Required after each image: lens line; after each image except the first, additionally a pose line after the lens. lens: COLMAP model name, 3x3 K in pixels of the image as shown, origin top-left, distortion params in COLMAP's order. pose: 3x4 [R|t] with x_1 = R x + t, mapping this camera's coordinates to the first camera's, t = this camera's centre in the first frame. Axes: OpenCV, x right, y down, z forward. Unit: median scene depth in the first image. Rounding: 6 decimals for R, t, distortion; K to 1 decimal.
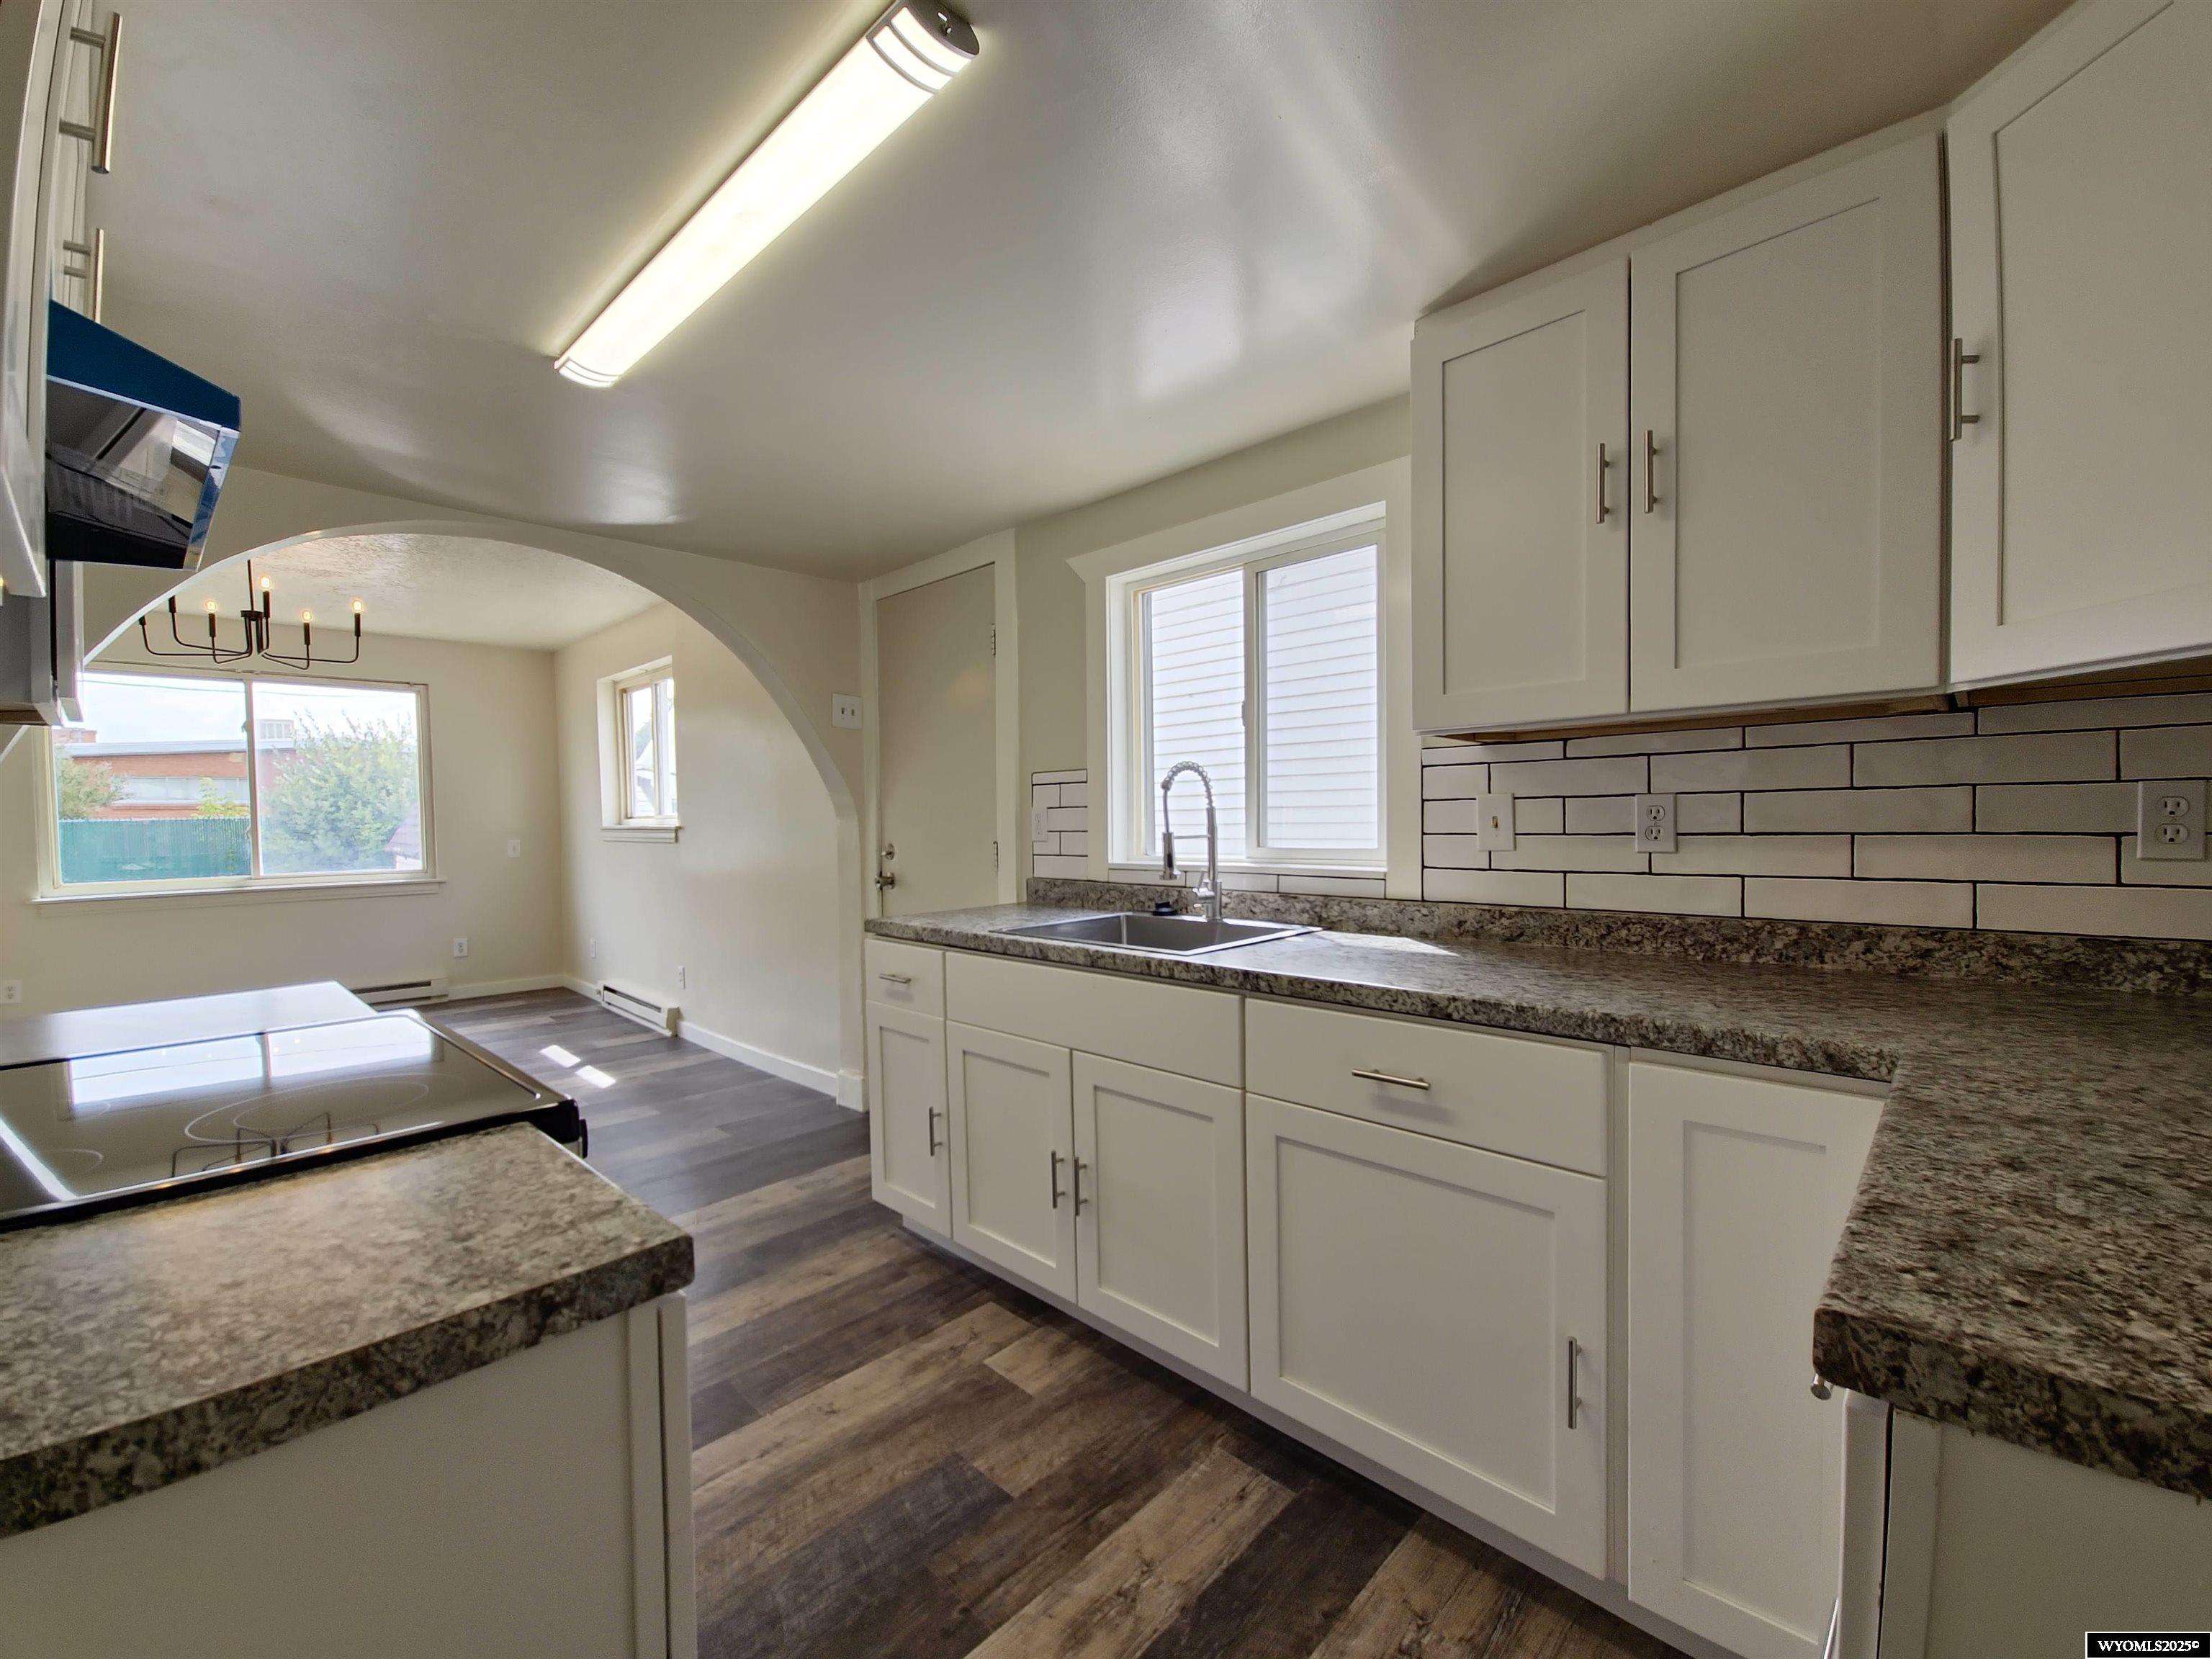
lens RADIAL K [[913.2, 0, 1106.0], [0, 913.2, 829.5], [0, 0, 1]] dist [0.002147, -0.011419]
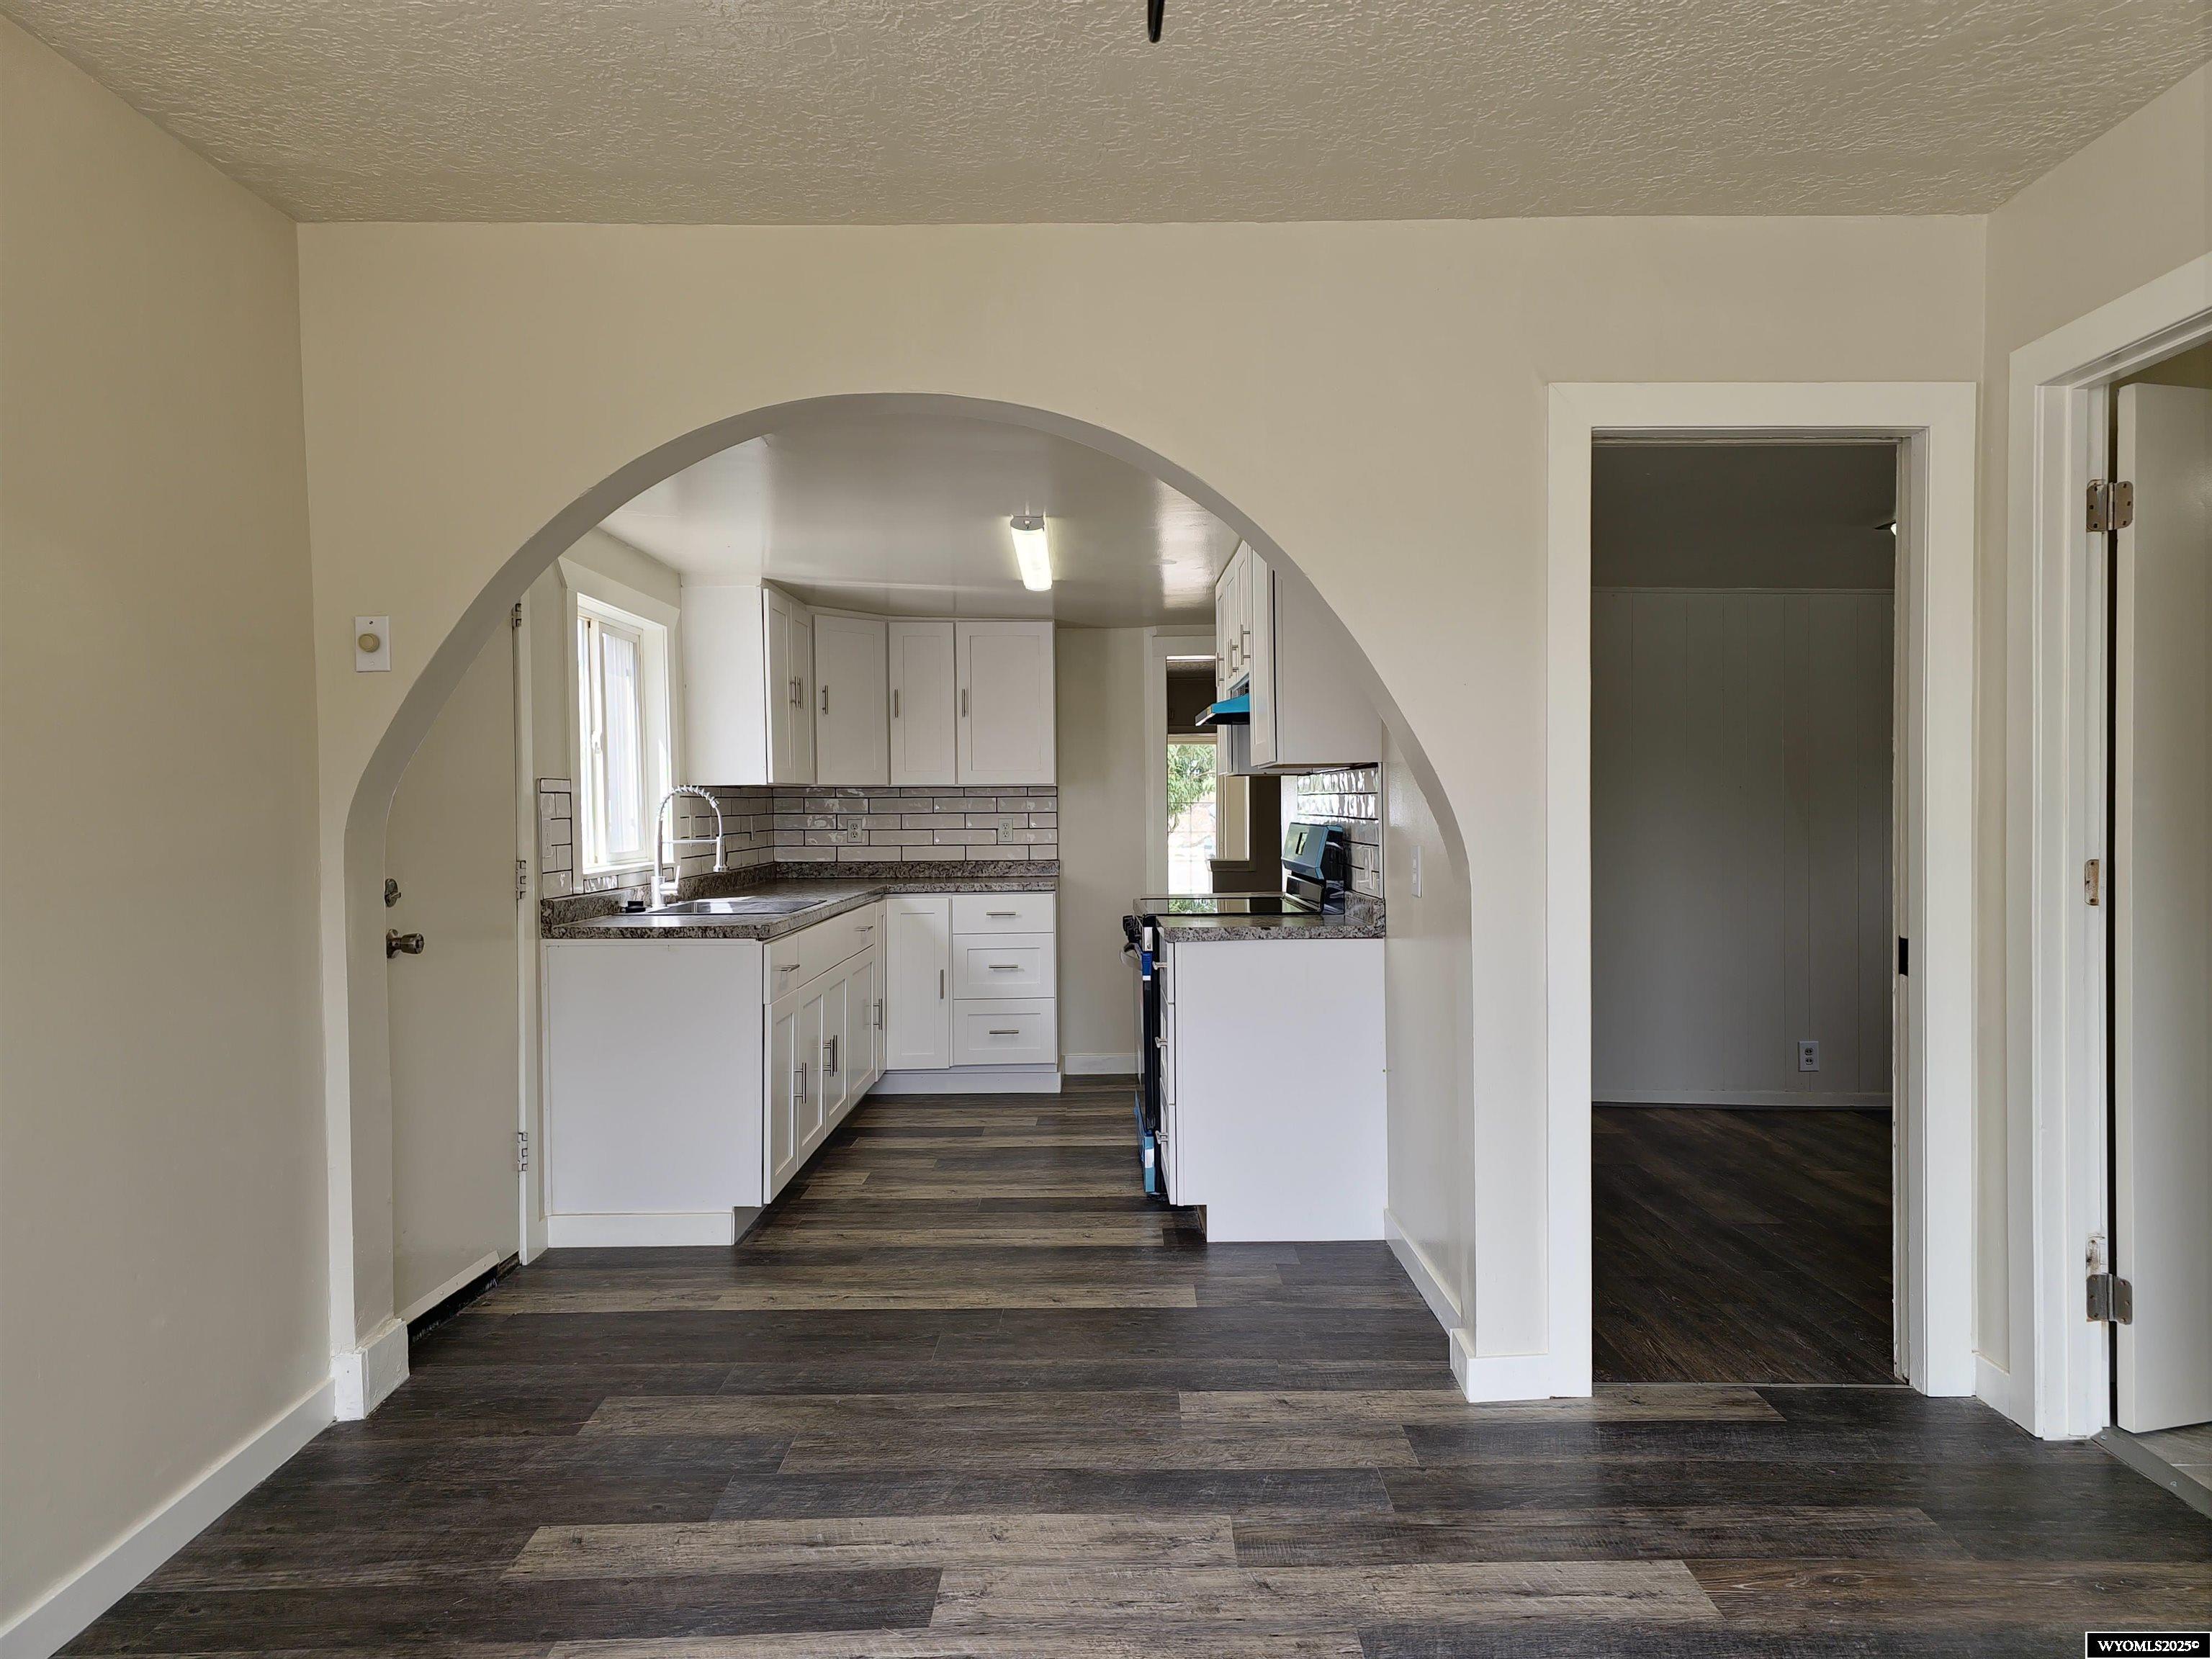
lens RADIAL K [[1462.0, 0, 1104.4], [0, 1462.0, 851.3], [0, 0, 1]] dist [0.061549, -0.001024]
pose [[-0.687459, -0.003235, 0.726216, -0.824423], [0.031102, 0.998941, 0.033892, -0.013633], [-0.725557, 0.045886, -0.686630, 0.893547]]
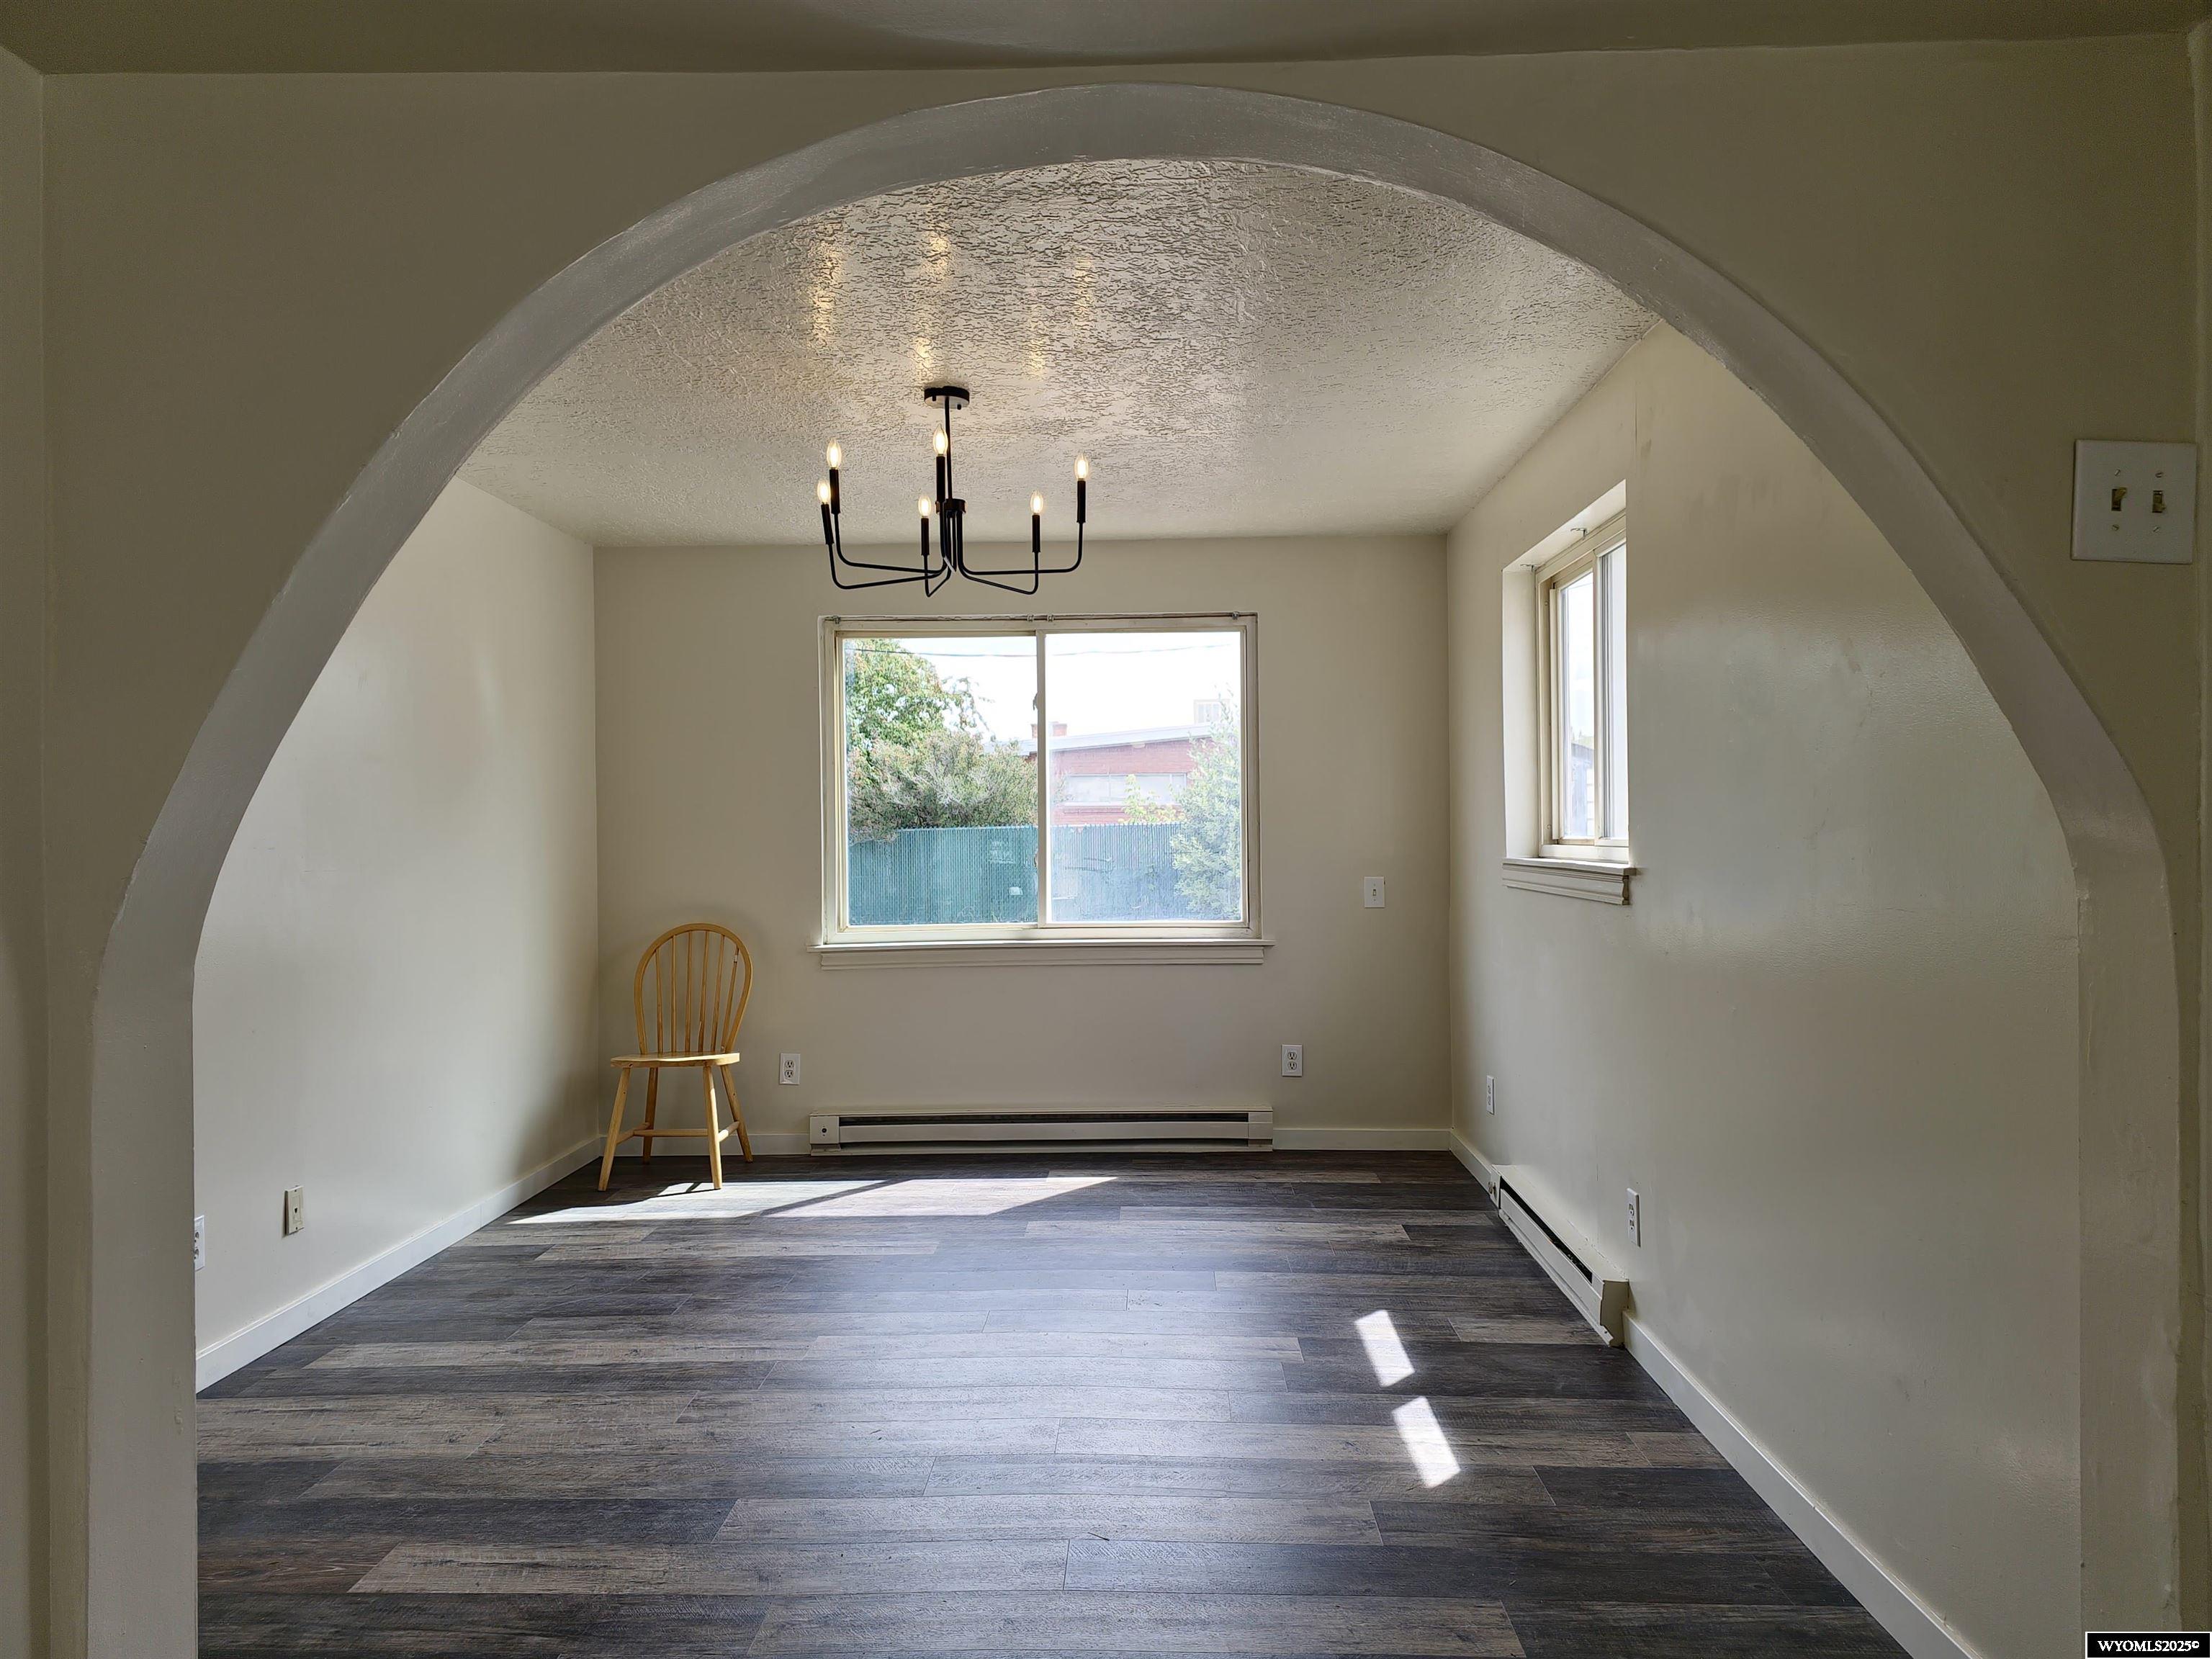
lens RADIAL K [[1462.0, 0, 1104.4], [0, 1462.0, 851.3], [0, 0, 1]] dist [0.061549, -0.001024]
pose [[0.666988, 0.016019, -0.744896, -0.104938], [-0.008051, 0.999865, 0.014293, -0.018583], [0.745025, -0.003537, 0.667027, 0.323566]]
